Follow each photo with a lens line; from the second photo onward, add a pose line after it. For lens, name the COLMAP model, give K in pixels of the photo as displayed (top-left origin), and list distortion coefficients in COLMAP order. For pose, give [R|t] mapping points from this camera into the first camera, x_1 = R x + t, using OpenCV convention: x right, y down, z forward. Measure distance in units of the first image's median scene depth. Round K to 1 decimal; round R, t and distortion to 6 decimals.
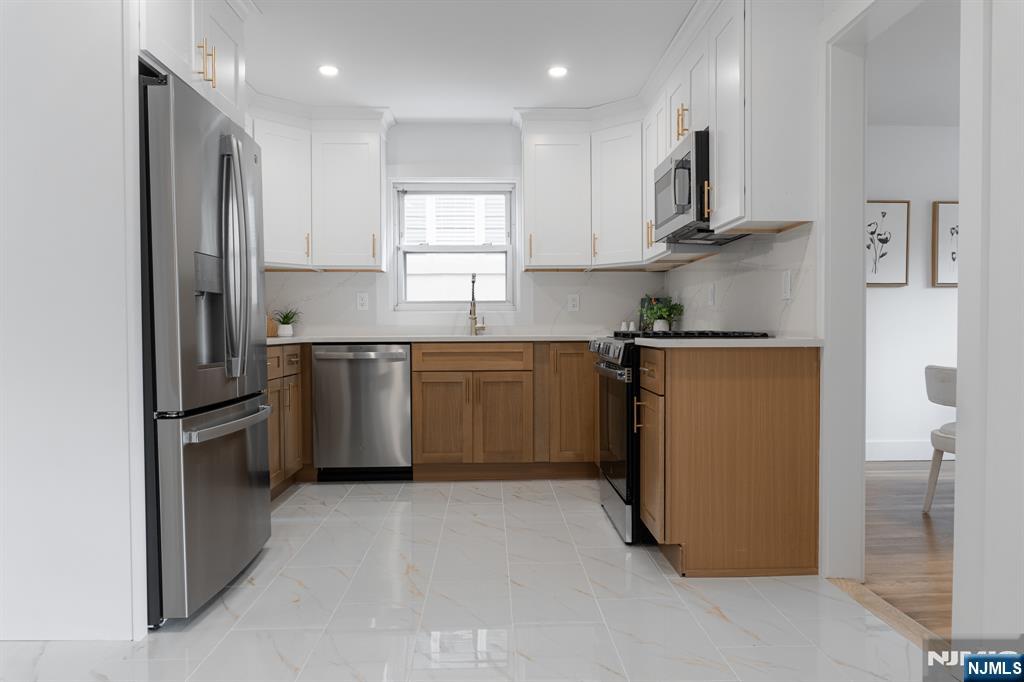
lens RADIAL K [[705.1, 0, 512.0], [0, 705.1, 341.0], [0, 0, 1]] dist [-0.015529, -0.002902]
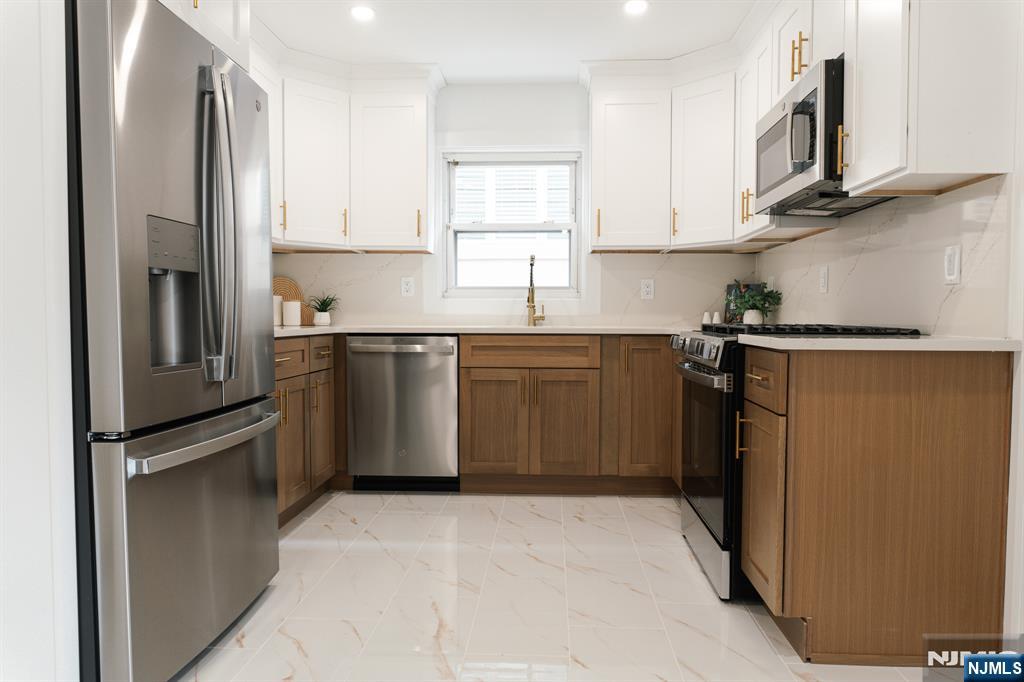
lens RADIAL K [[686.3, 0, 512.0], [0, 686.3, 341.0], [0, 0, 1]] dist [-0.005454, -0.000629]
pose [[0.995864, 0.011562, -0.090117, -0.001943], [-0.009856, 0.999764, 0.019359, -0.006370], [0.090319, -0.018391, 0.995743, 0.166239]]
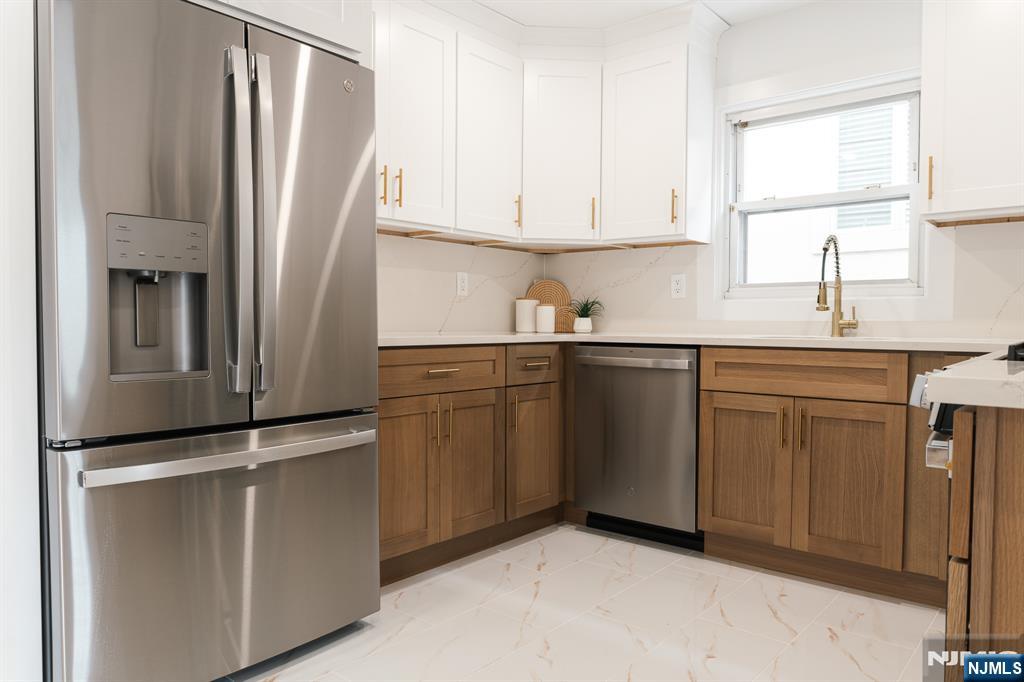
lens RADIAL K [[701.0, 0, 512.0], [0, 701.0, 341.0], [0, 0, 1]] dist [-0.003483, -0.000933]
pose [[0.741352, 0.028265, -0.670521, 0.165840], [-0.020479, 0.999600, 0.019494, -0.011580], [0.670804, -0.000720, 0.741634, 0.397866]]
